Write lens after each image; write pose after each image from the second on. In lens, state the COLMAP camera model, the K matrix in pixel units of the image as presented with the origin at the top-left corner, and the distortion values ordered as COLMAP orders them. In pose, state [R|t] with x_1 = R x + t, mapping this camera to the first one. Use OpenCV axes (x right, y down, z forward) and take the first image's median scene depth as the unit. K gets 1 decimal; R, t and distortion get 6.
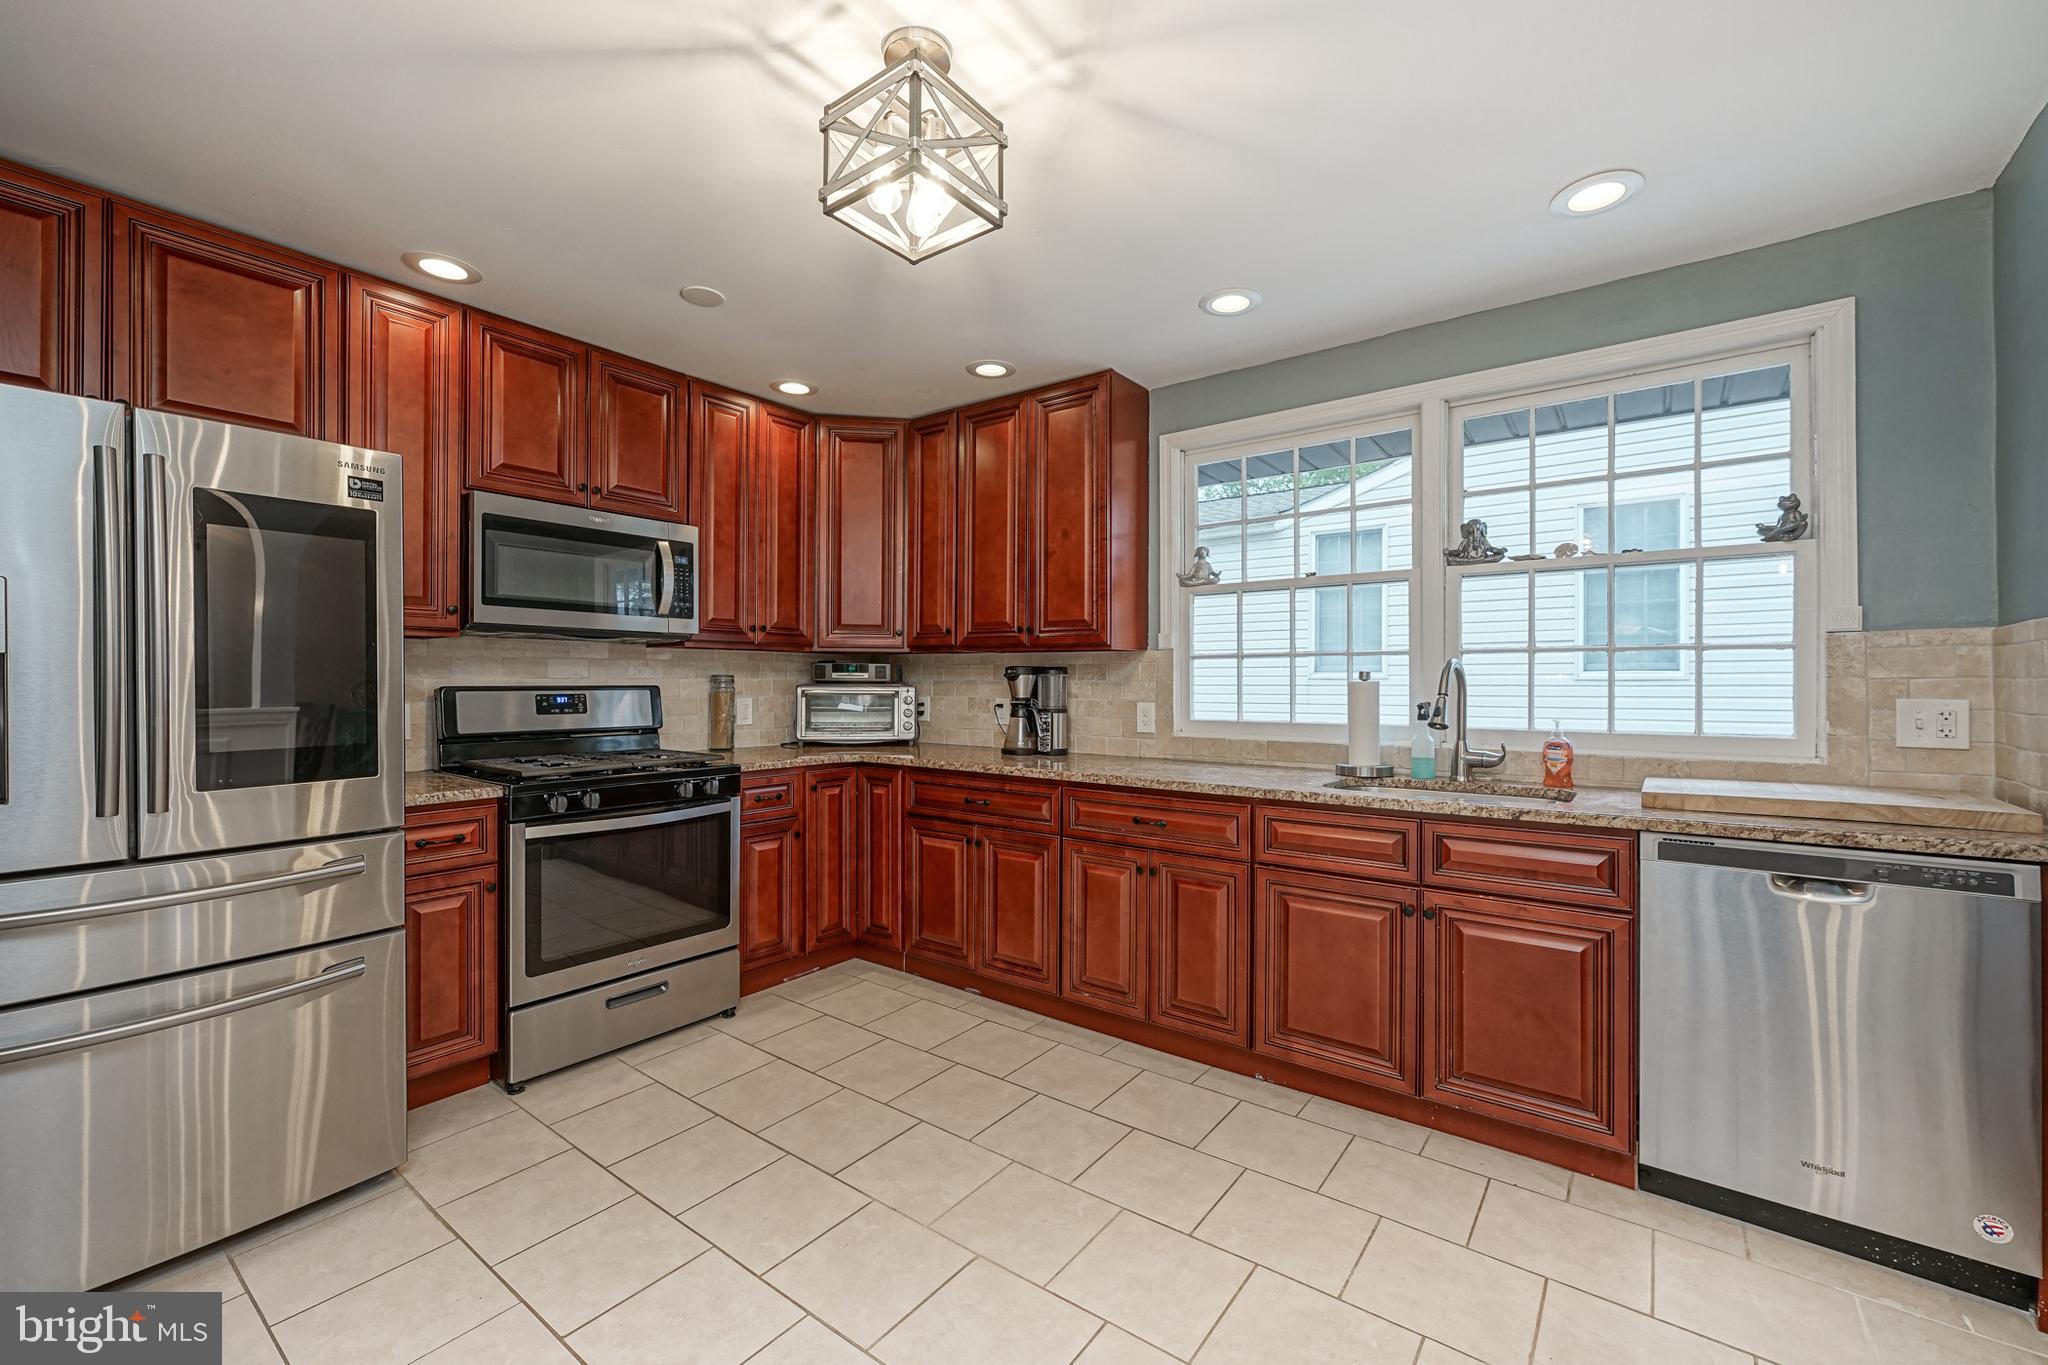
lens RADIAL K [[840.3, 0, 1005.6], [0, 840.3, 686.5], [0, 0, 1]] dist [-0.001861, 0.000077]
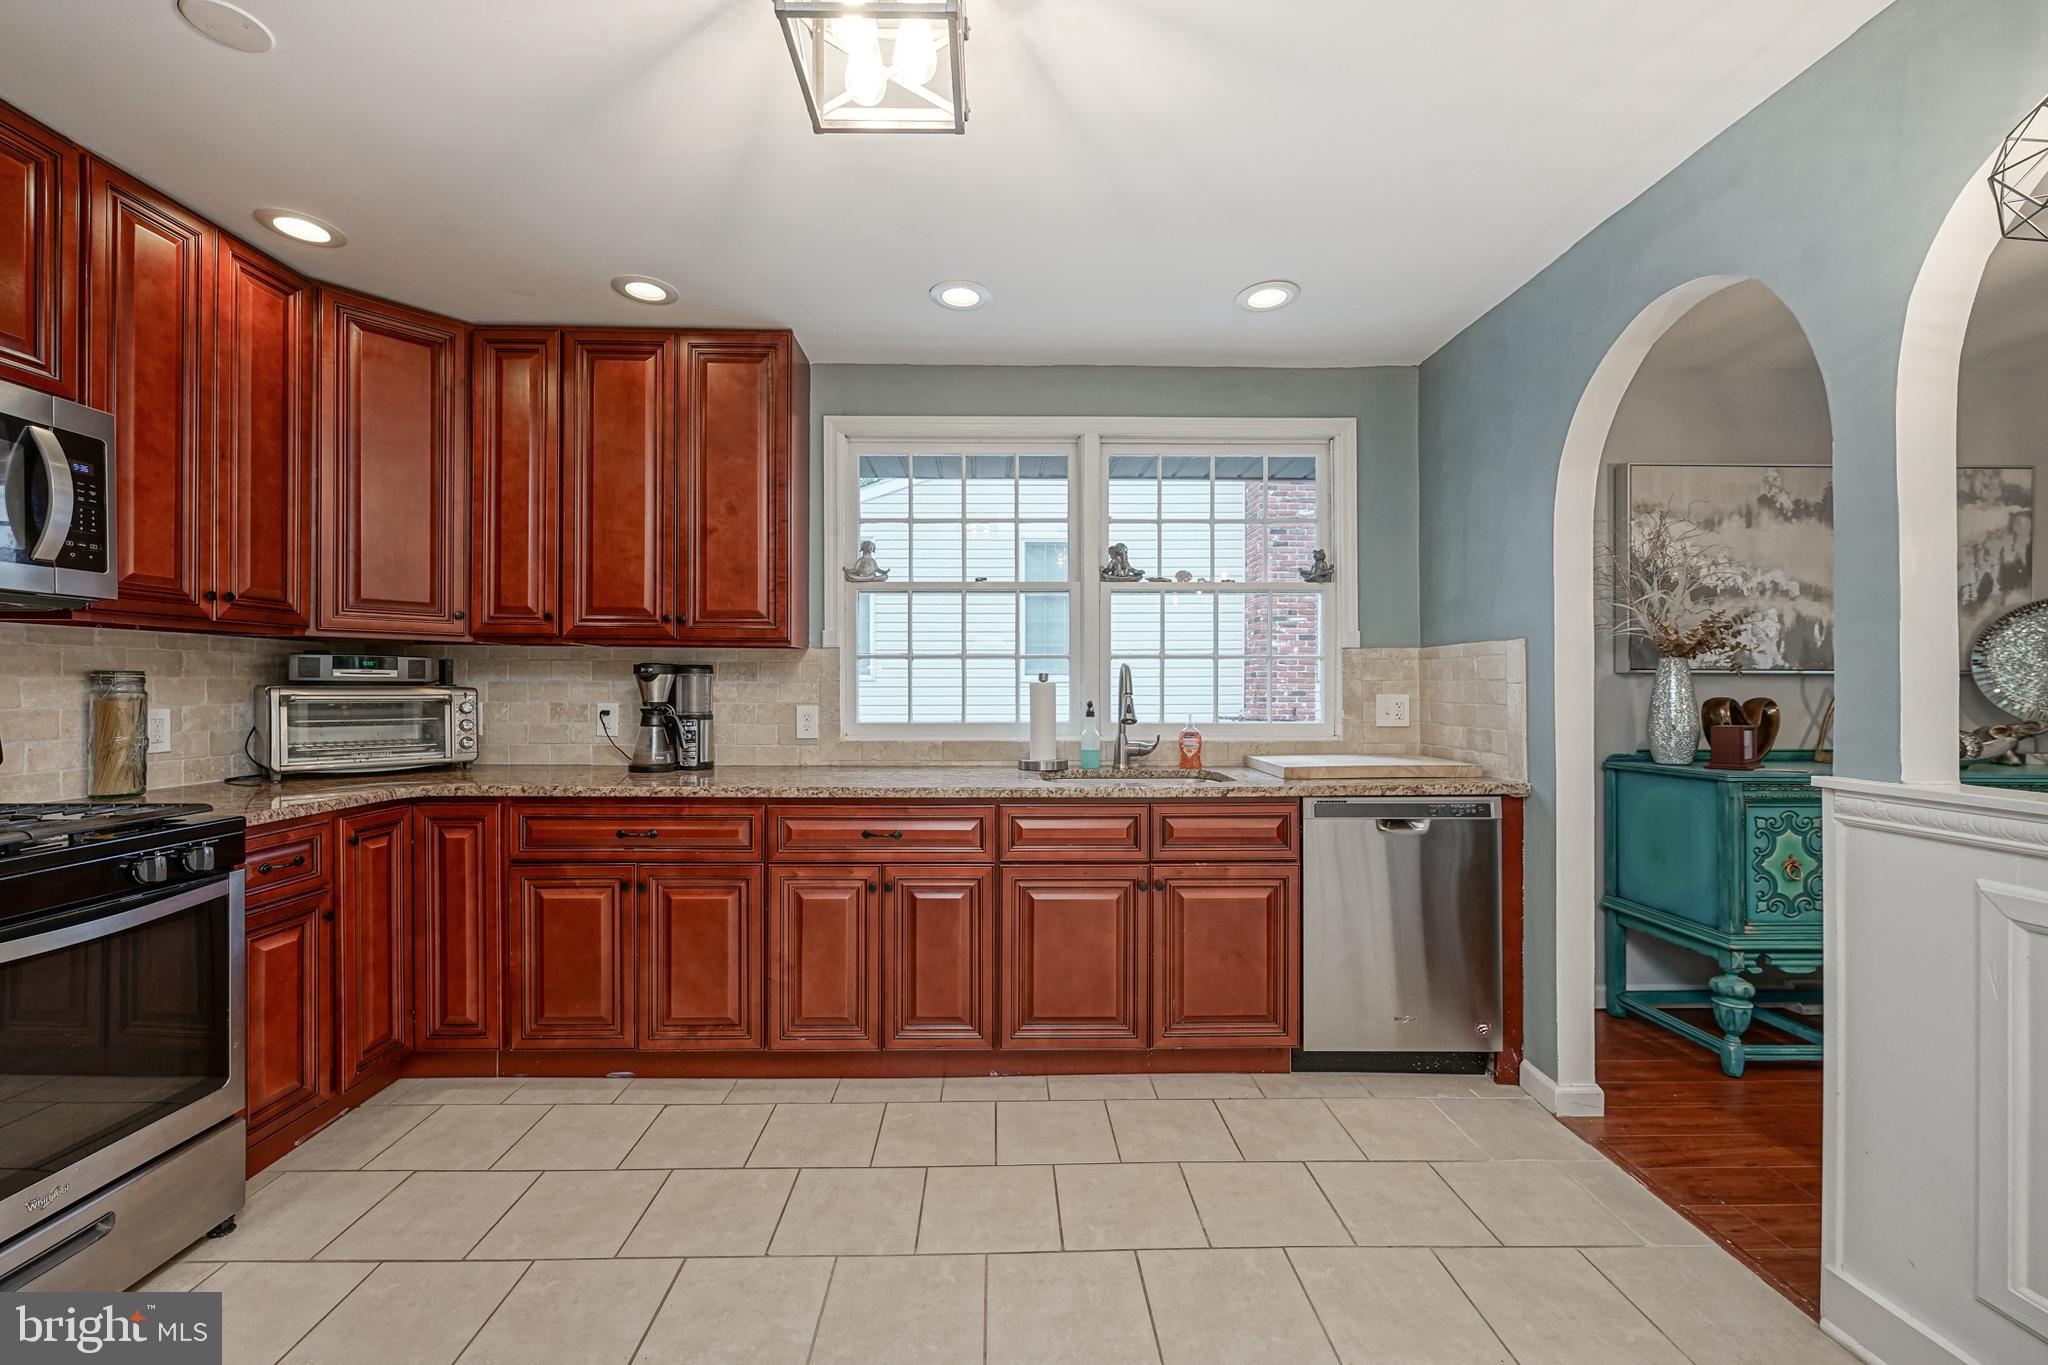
lens RADIAL K [[837.0, 0, 1018.7], [0, 837.0, 692.5], [0, 0, 1]] dist [0.000197, 0.000147]
pose [[0.780602, -0.006266, 0.624997, -0.232613], [0.003500, 0.999978, 0.005654, 0.000650], [-0.625018, -0.002226, 0.780607, 0.152750]]
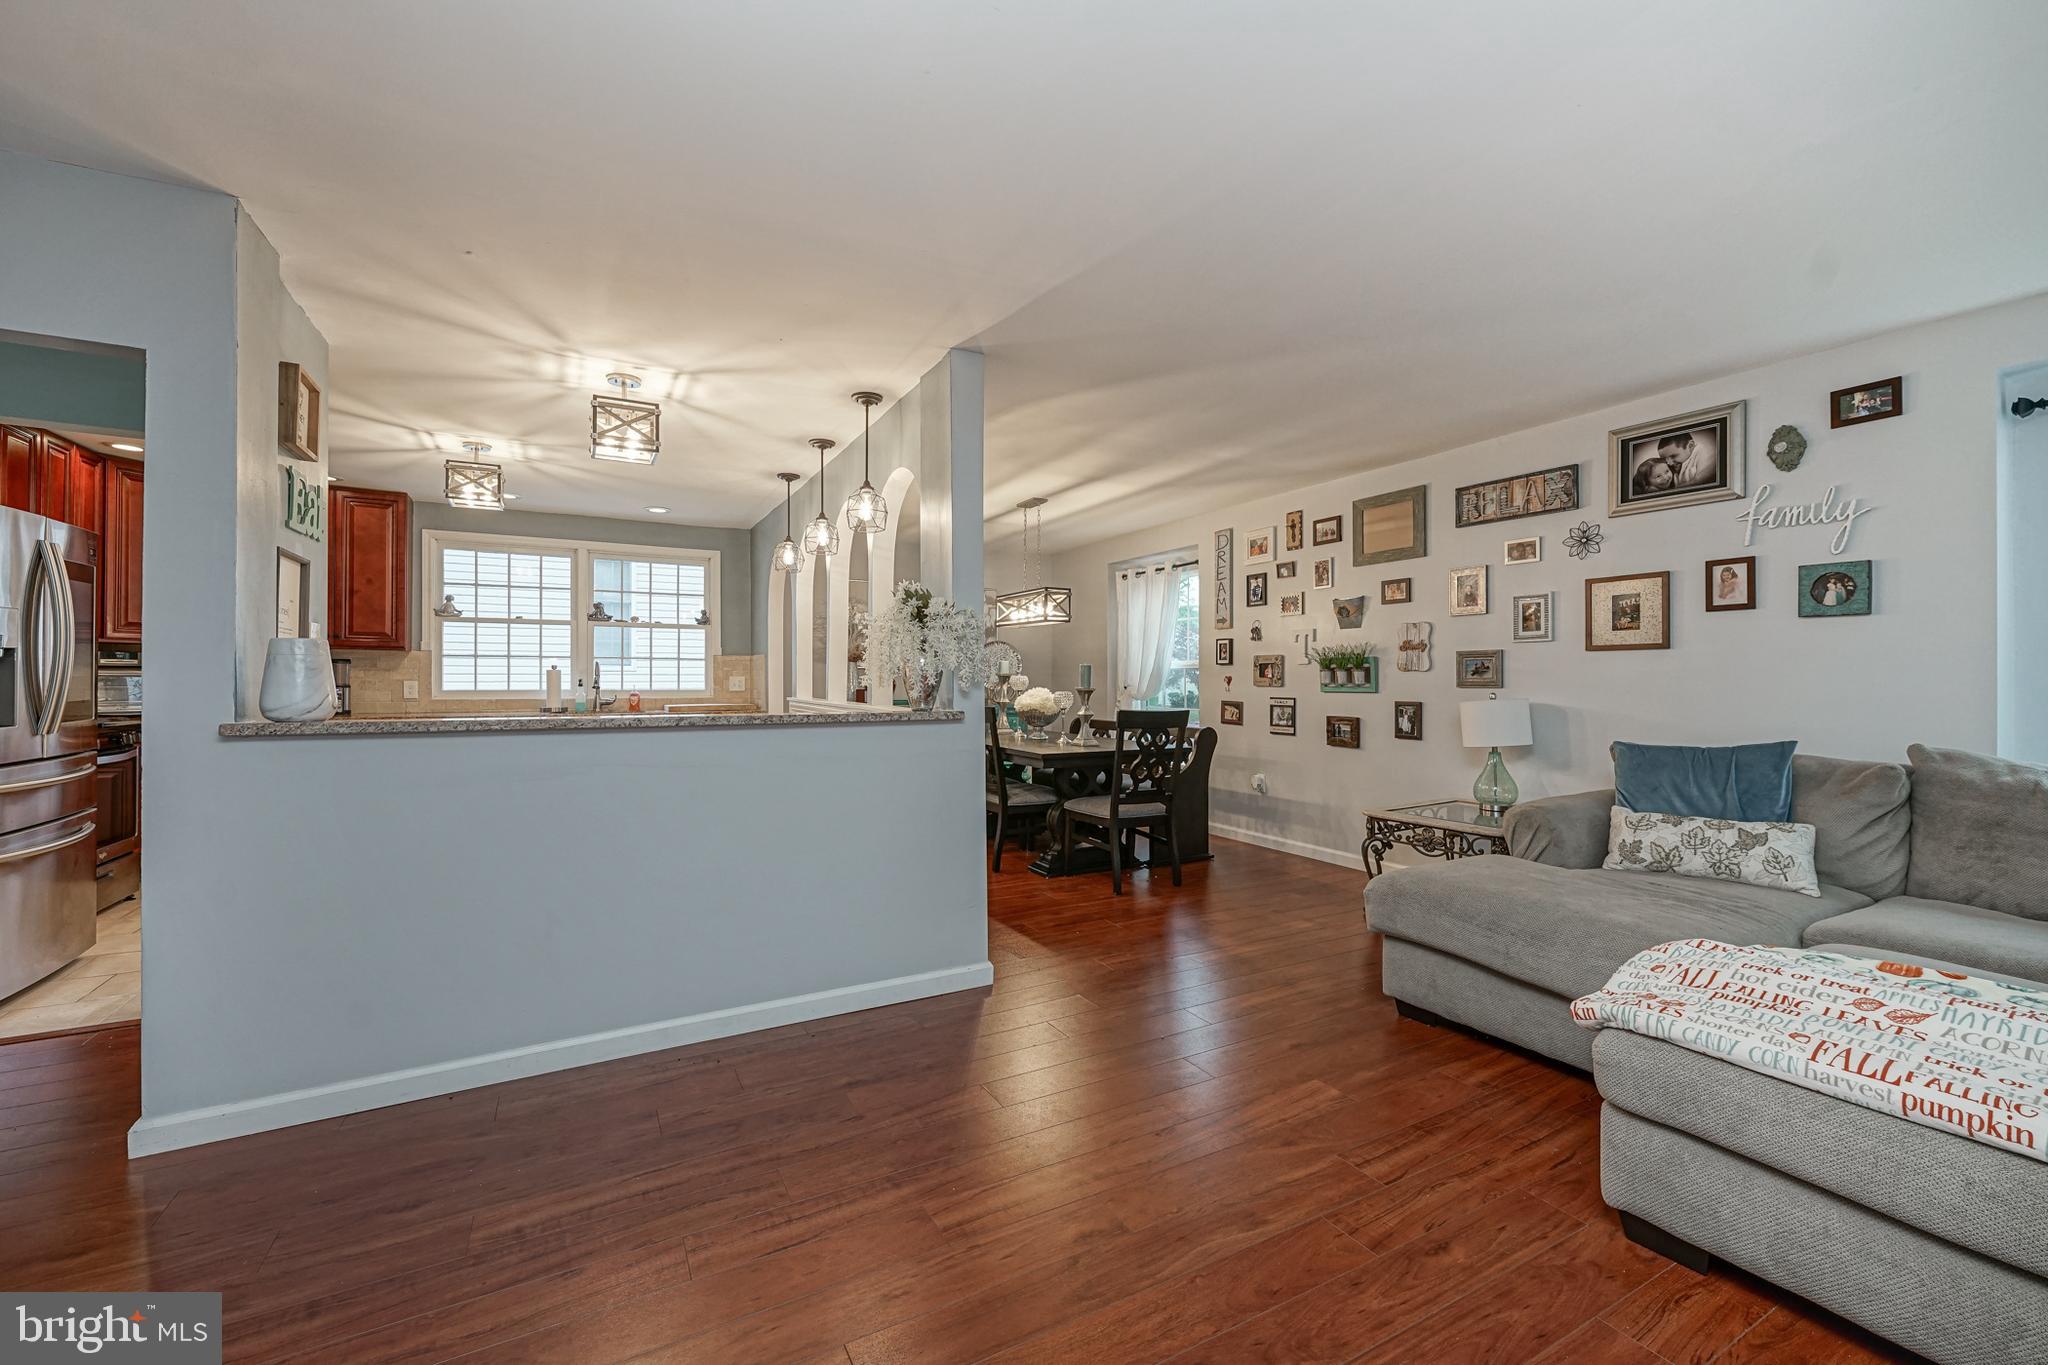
lens RADIAL K [[817.0, 0, 1021.4], [0, 817.0, 679.7], [0, 0, 1]] dist [0.000939, -0.000228]
pose [[0.403730, 0.000024, 0.914878, -0.896493], [0.000300, 1.000000, -0.000159, 0.017420], [-0.914878, 0.000338, 0.403730, -0.853943]]
